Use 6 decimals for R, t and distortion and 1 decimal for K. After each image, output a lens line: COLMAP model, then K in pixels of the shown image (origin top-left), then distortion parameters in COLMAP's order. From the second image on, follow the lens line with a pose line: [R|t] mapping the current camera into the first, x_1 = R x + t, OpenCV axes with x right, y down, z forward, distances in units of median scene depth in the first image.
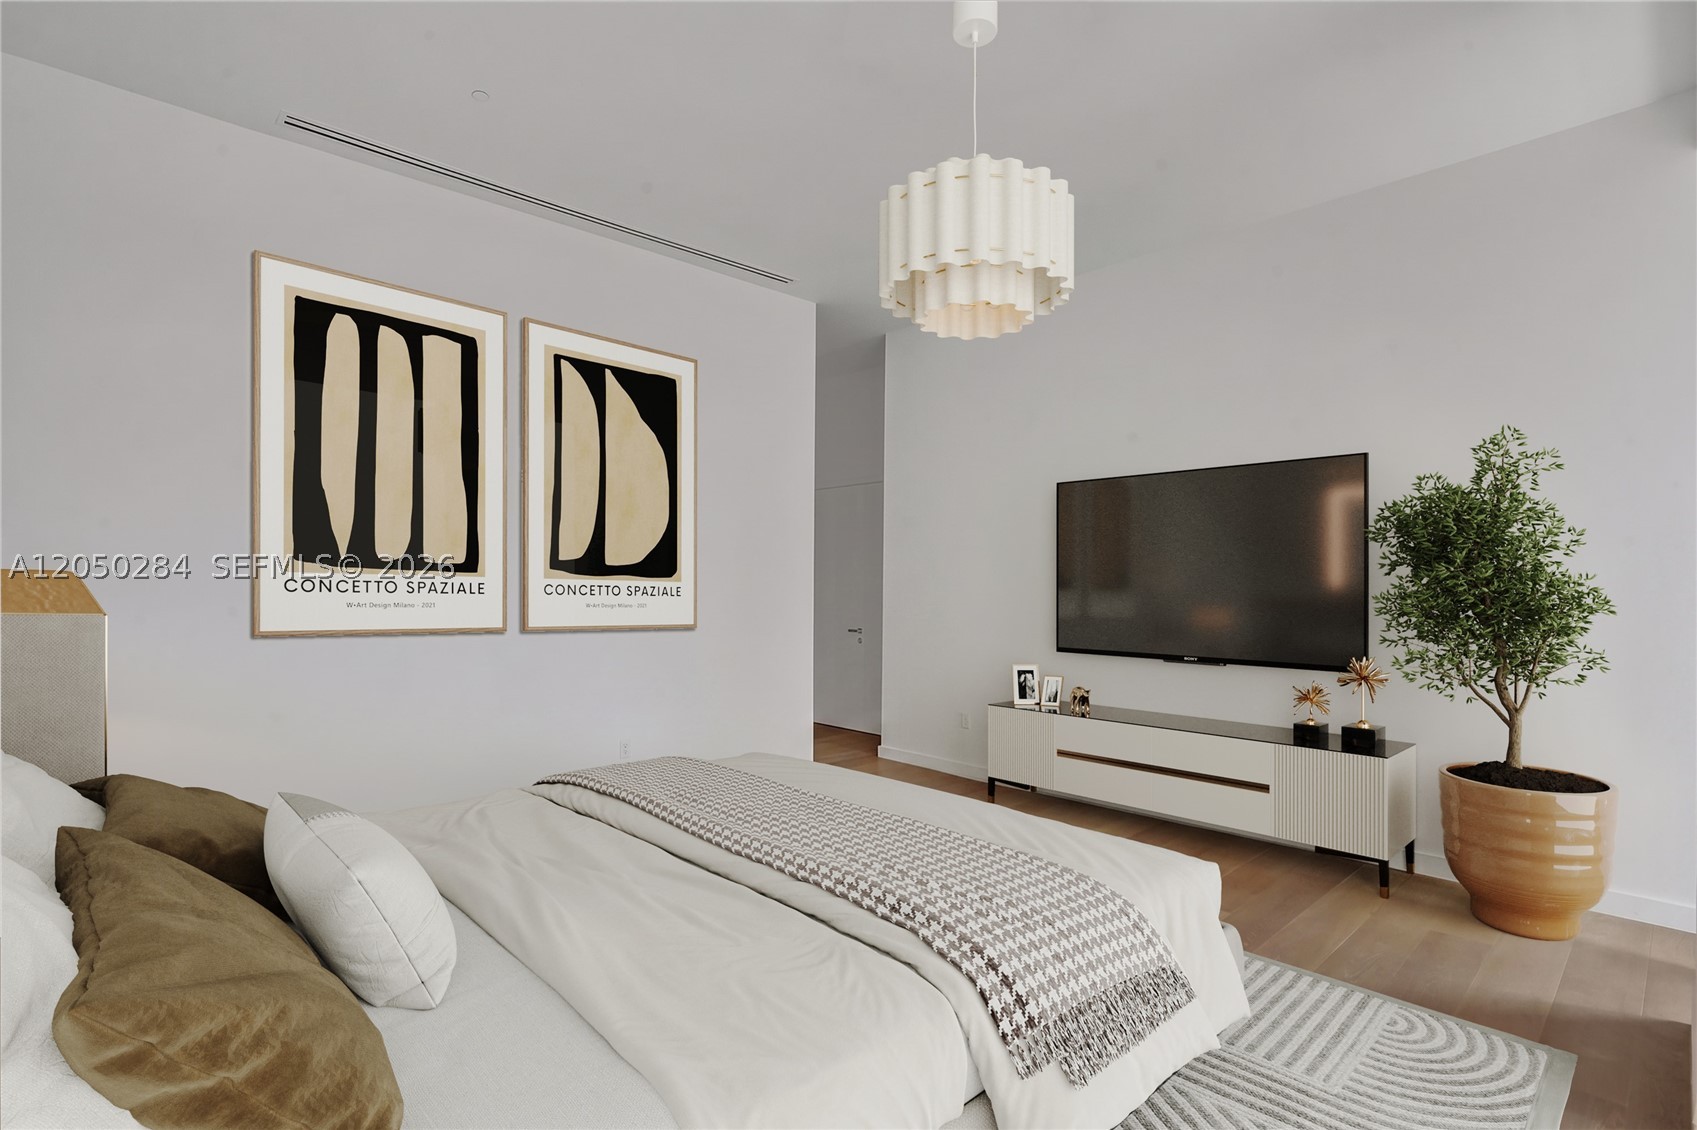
lens RADIAL K [[802.8, 0, 848.9], [0, 802.8, 579.5], [0, 0, 1]] dist [-0.003797, -0.000453]
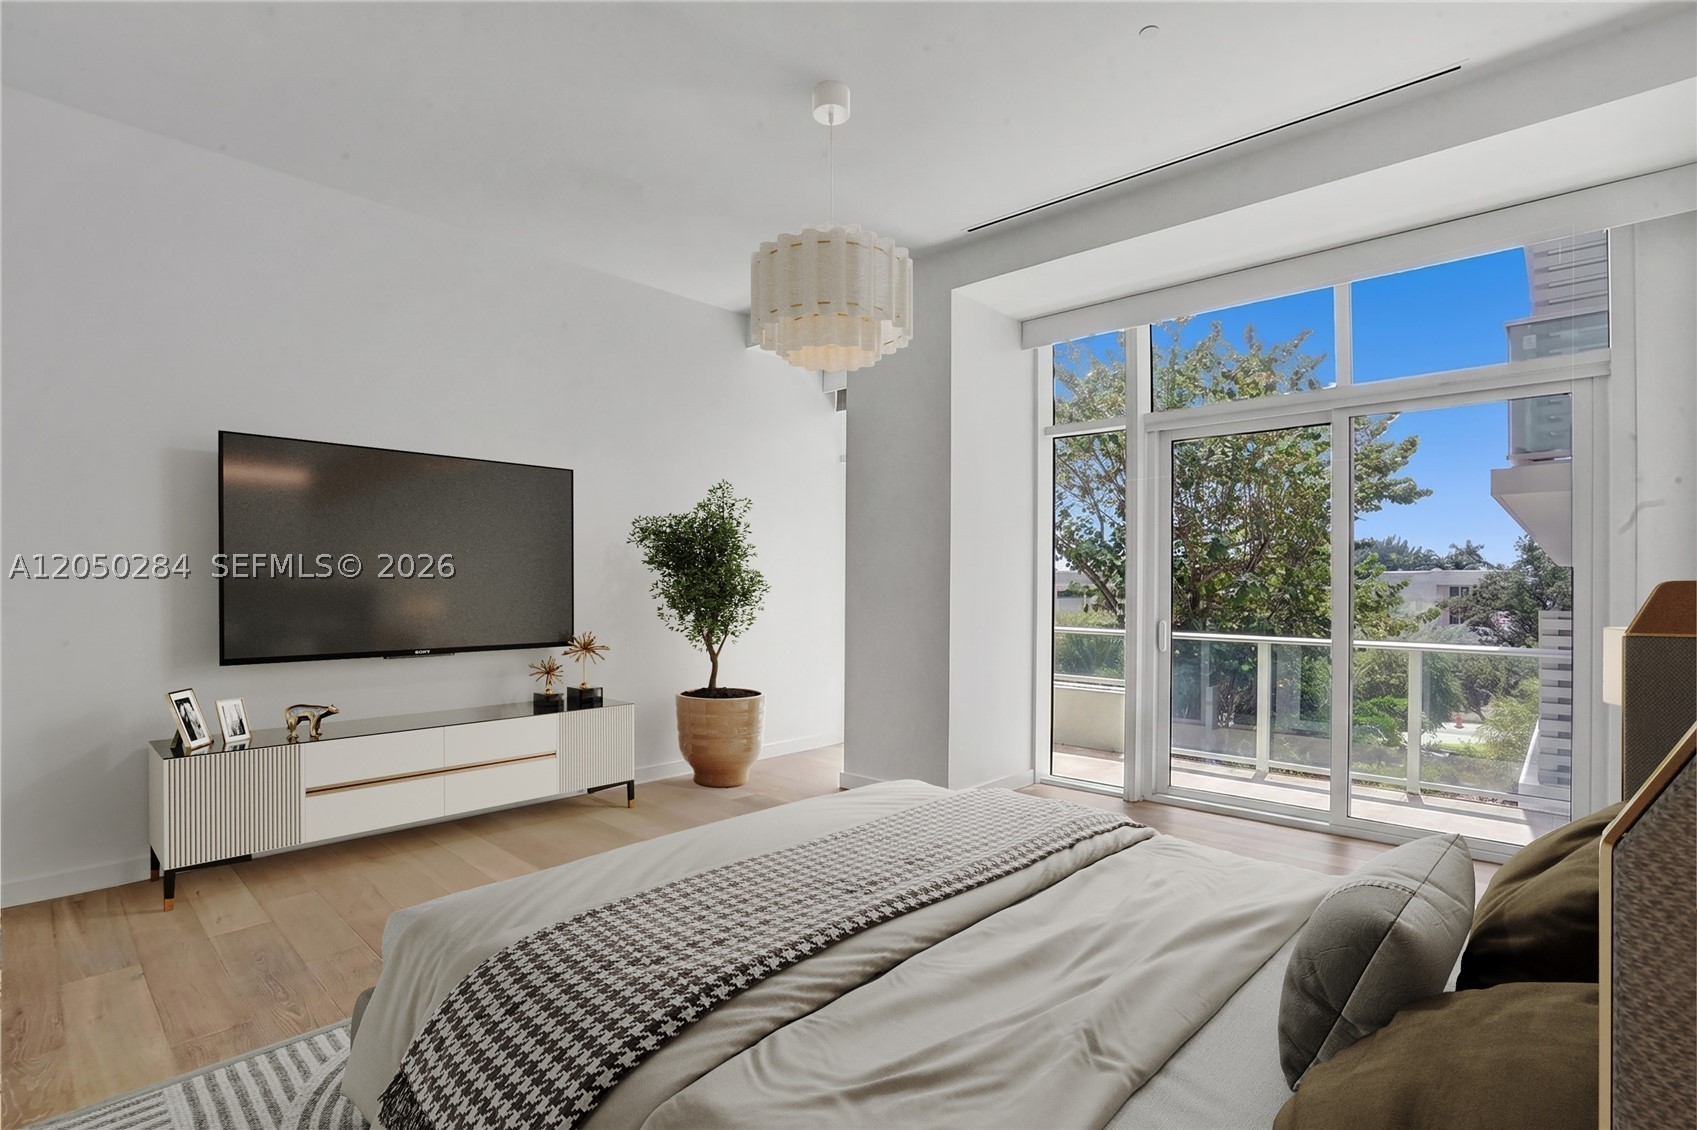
lens RADIAL K [[802.8, 0, 848.6], [0, 802.8, 574.0], [0, 0, 1]] dist [-0.003797, -0.000453]
pose [[-0.051246, 0.004406, 0.998676, -0.606026], [-0.016048, 0.999858, -0.005234, 0.003559], [-0.998557, -0.016295, -0.051168, 0.604529]]
